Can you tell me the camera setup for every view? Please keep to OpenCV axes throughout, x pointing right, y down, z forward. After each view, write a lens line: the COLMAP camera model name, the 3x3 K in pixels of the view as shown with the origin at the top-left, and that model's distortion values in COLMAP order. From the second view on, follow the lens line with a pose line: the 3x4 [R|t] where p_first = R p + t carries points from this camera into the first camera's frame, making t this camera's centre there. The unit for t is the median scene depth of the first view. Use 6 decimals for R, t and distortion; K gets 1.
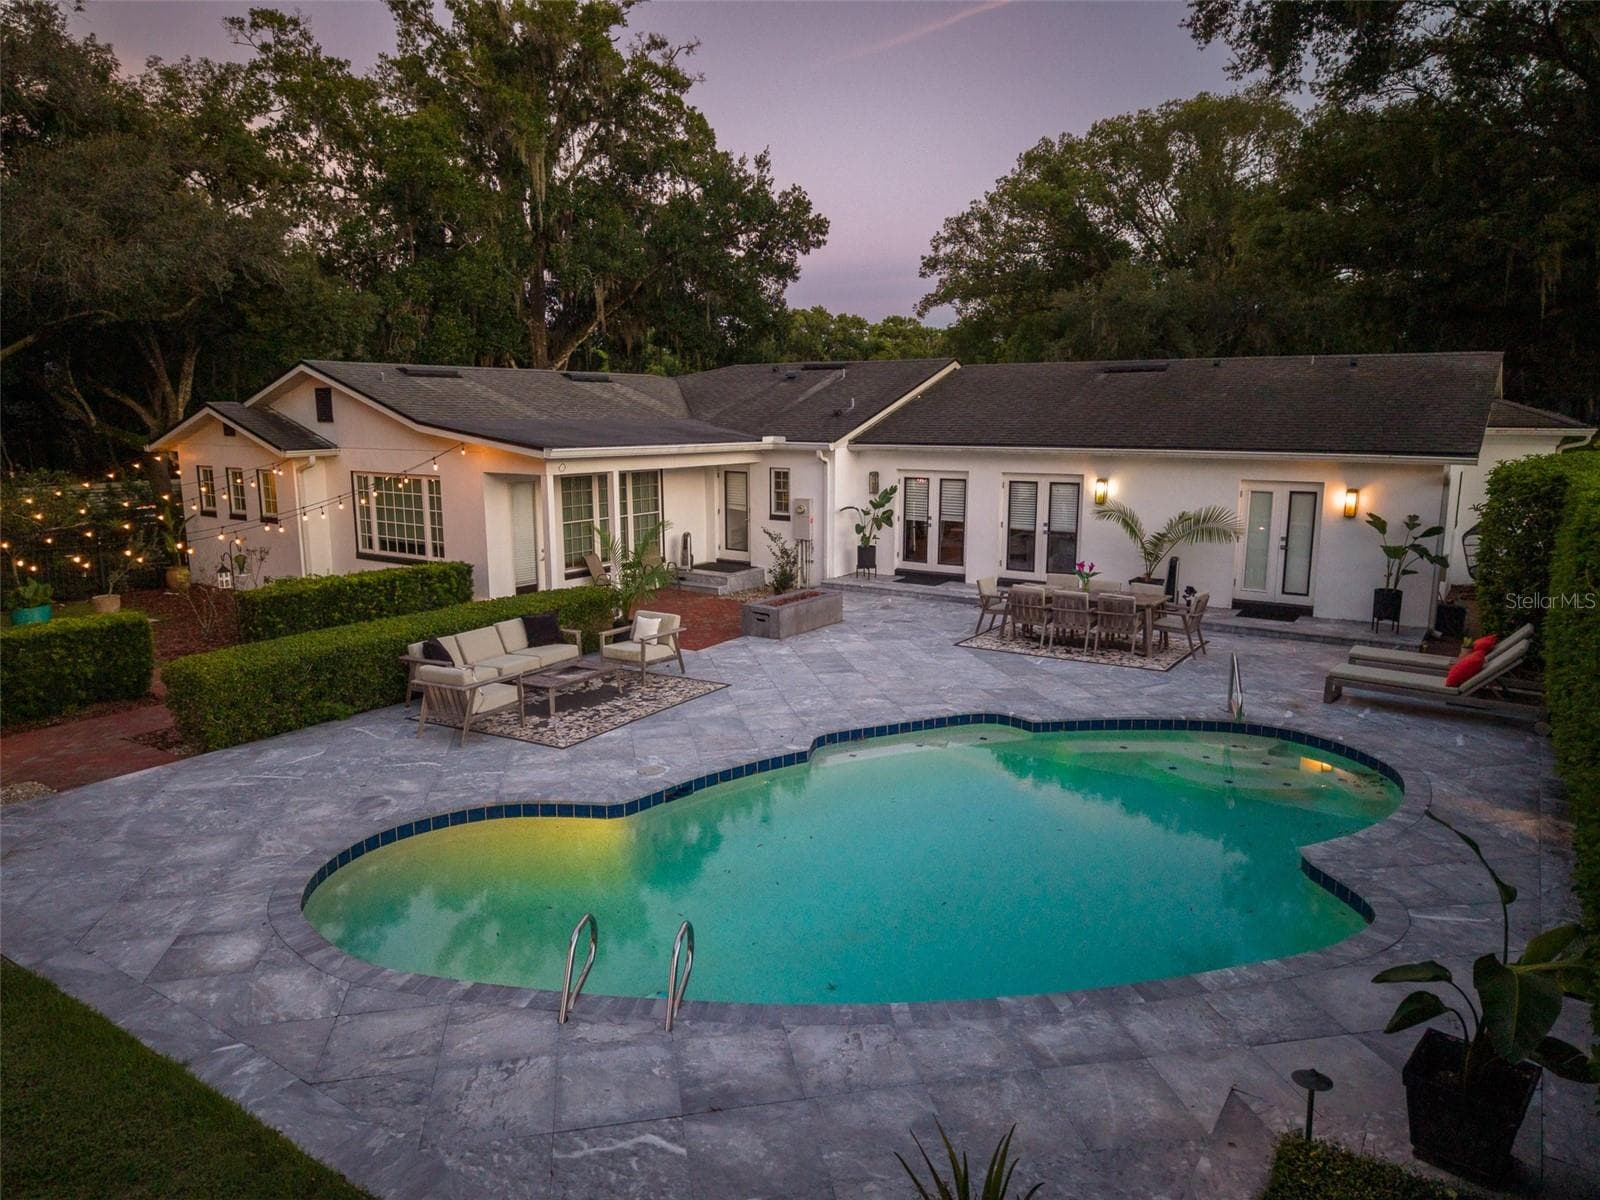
lens RADIAL K [[1068.3, 0, 794.7], [0, 1068.3, 606.2], [0, 0, 1]] dist [0.056706, -0.076186]
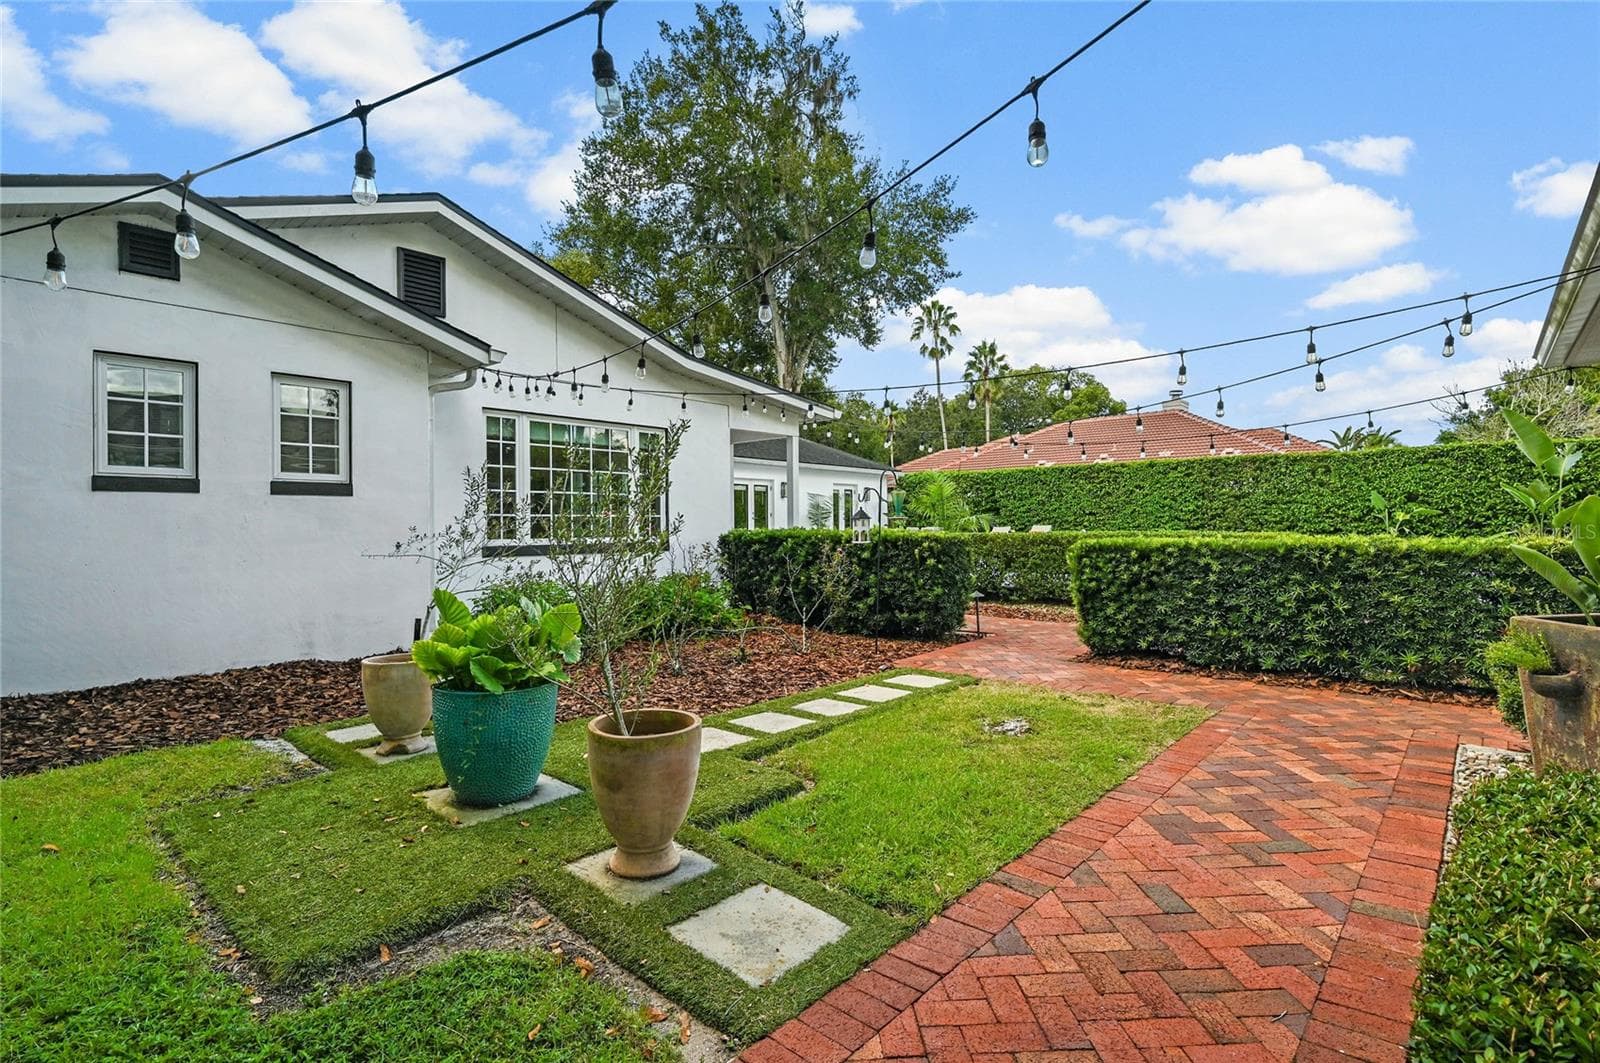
lens RADIAL K [[776.7, 0, 804.5], [0, 776.7, 526.6], [0, 0, 1]] dist [-0.000599, 0.000181]
pose [[0.123502, 0.000998, 0.992344, -0.796080], [0.189376, 0.981598, -0.024556, -0.017207], [-0.974107, 0.190959, 0.121041, 0.769677]]
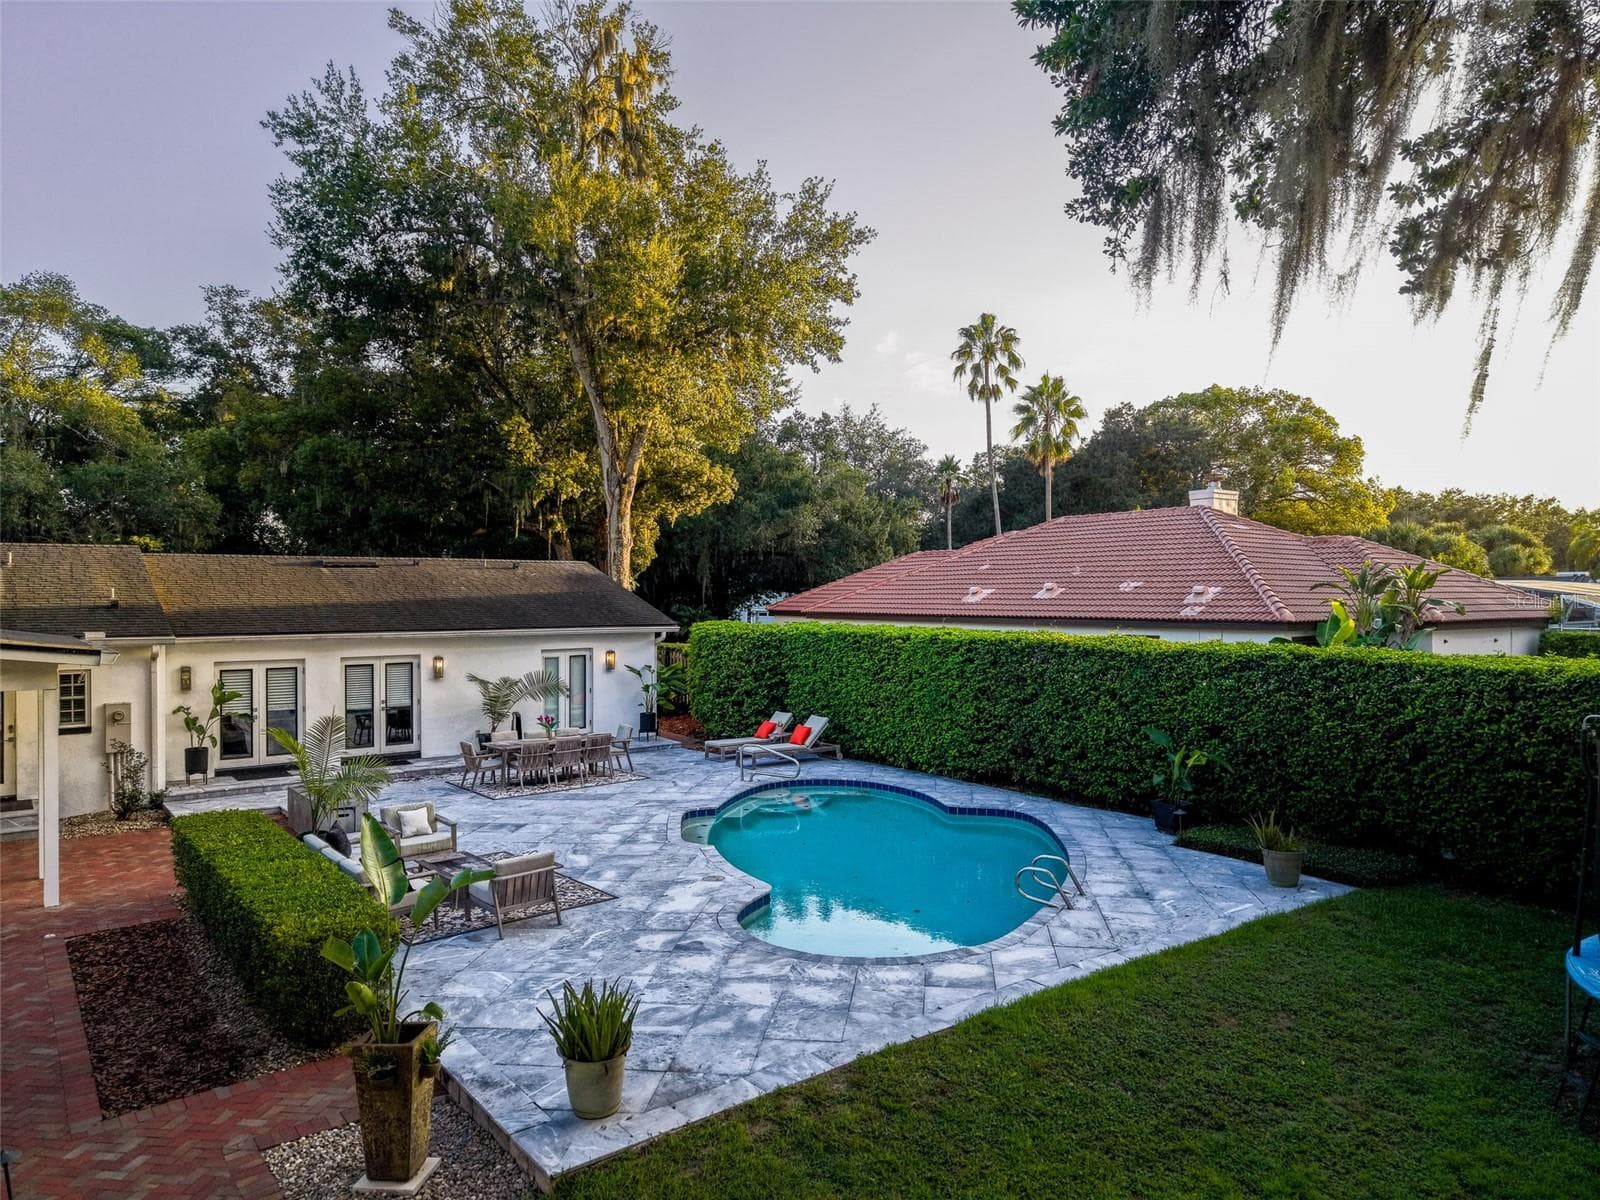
lens RADIAL K [[1068.3, 0, 794.7], [0, 1068.3, 606.2], [0, 0, 1]] dist [0.056706, -0.076186]
pose [[0.325494, -0.012676, 0.945459, -0.649800], [0.176798, 0.983091, -0.047686, -0.043193], [-0.928868, 0.182677, 0.322231, 0.218483]]
